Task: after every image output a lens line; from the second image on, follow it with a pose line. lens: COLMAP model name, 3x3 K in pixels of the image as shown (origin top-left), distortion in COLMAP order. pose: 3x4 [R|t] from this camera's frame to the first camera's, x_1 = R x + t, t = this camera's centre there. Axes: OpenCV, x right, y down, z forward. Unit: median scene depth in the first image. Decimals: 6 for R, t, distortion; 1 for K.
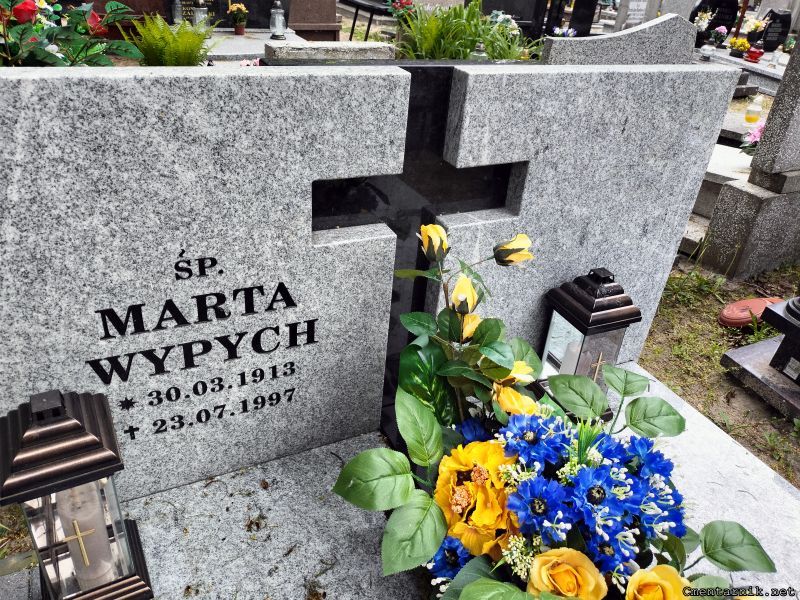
lens RADIAL K [[585.7, 0, 403.2], [0, 585.7, 301.3], [0, 0, 1]] dist [0.059990, -0.075703]
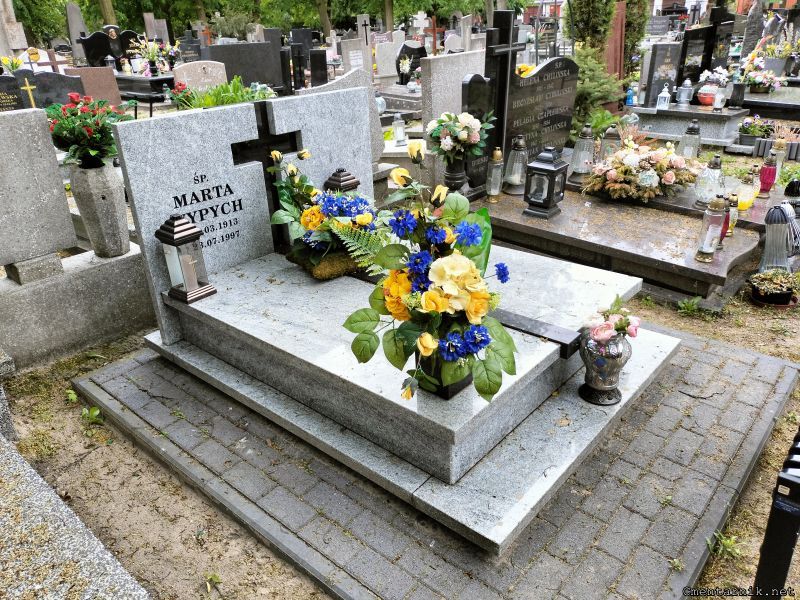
lens RADIAL K [[585.7, 0, 403.2], [0, 585.7, 301.3], [0, 0, 1]] dist [0.059990, -0.075703]
pose [[0.914127, -0.273199, 0.299558, -0.424662], [0.300415, 0.952602, -0.047963, 0.867145], [-0.272256, 0.133836, 0.952872, -1.785266]]
